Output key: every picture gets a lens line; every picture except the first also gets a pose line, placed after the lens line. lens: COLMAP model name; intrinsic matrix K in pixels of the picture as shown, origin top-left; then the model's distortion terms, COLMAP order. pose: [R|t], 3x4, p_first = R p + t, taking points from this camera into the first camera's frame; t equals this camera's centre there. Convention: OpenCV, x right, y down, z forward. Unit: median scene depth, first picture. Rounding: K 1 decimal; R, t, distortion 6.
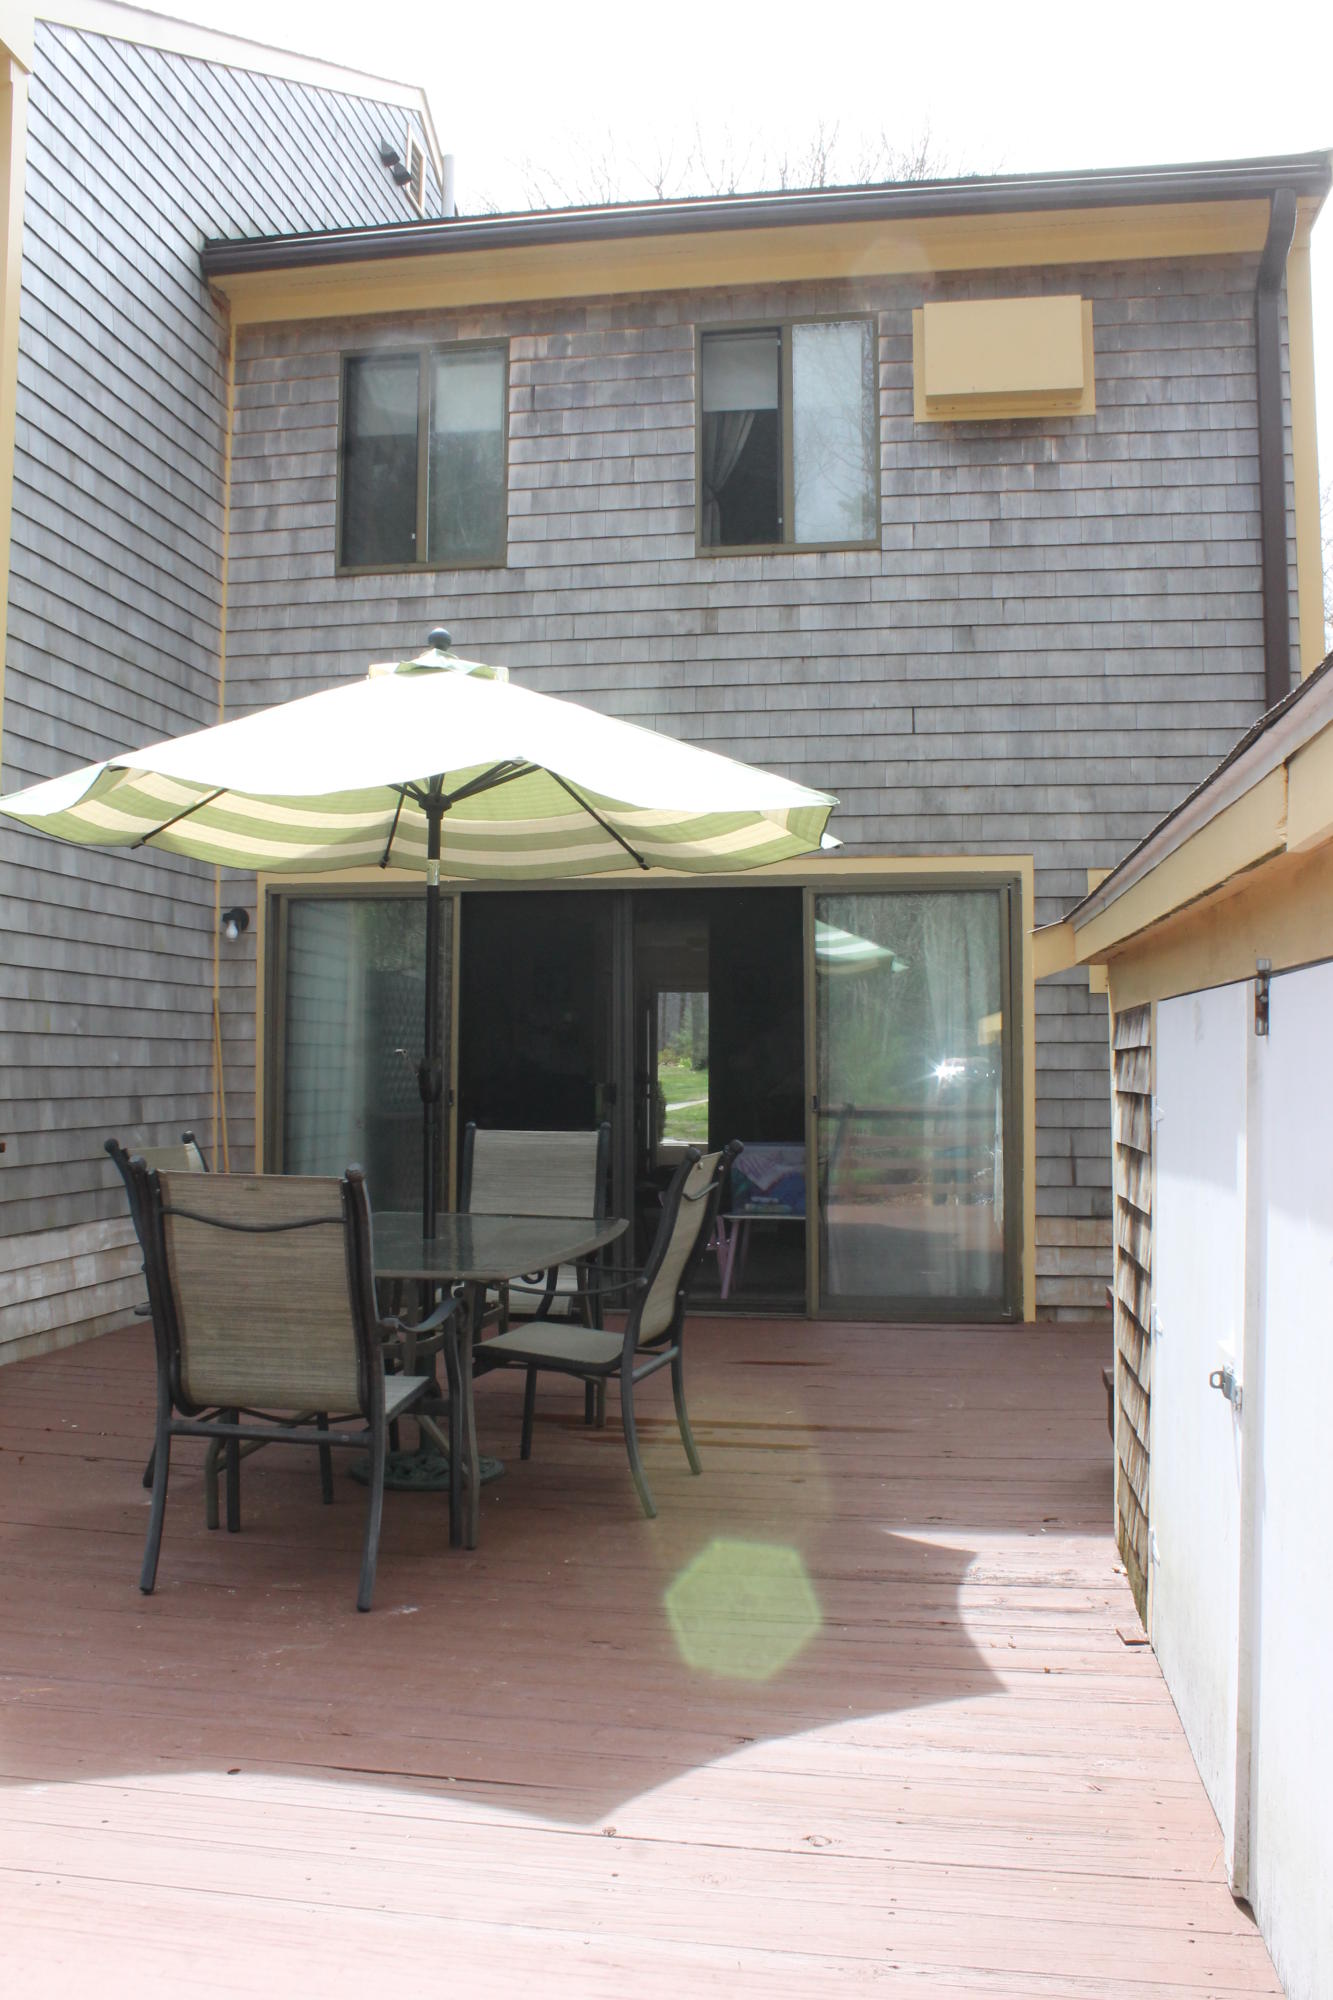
lens RADIAL K [[1695.2, 0, 666.5], [0, 1695.2, 1000.0], [0, 0, 1]] dist [-0.165774, 0.153407]
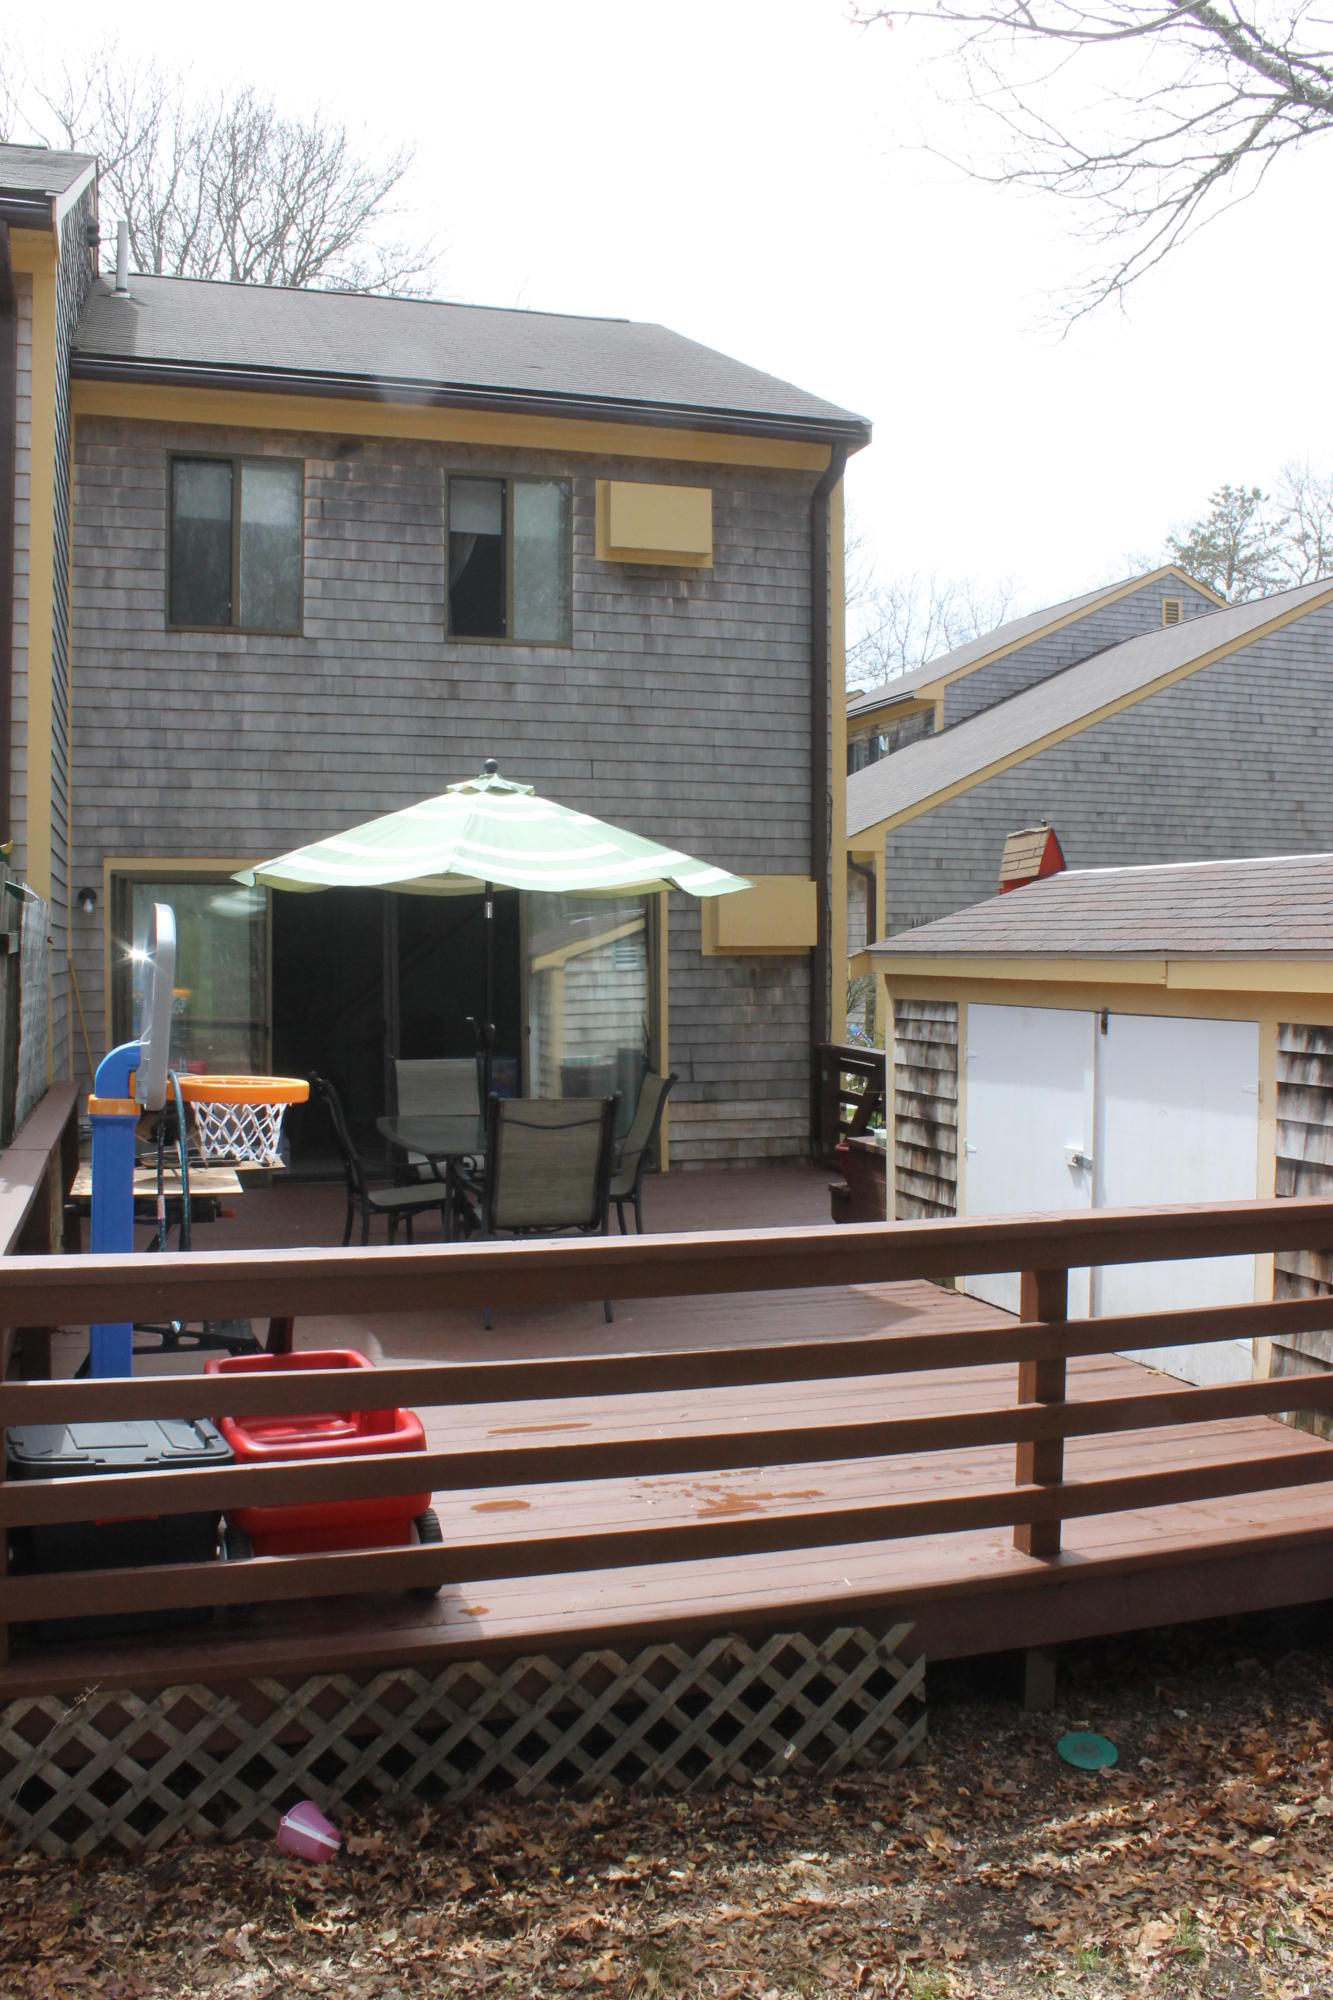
lens RADIAL K [[1695.2, 0, 666.5], [0, 1695.2, 1000.0], [0, 0, 1]] dist [-0.165774, 0.153407]
pose [[0.889937, -0.017239, 0.455758, -0.463233], [-0.014017, 0.997780, 0.065111, -0.061484], [-0.455869, -0.064333, 0.887719, -0.344740]]
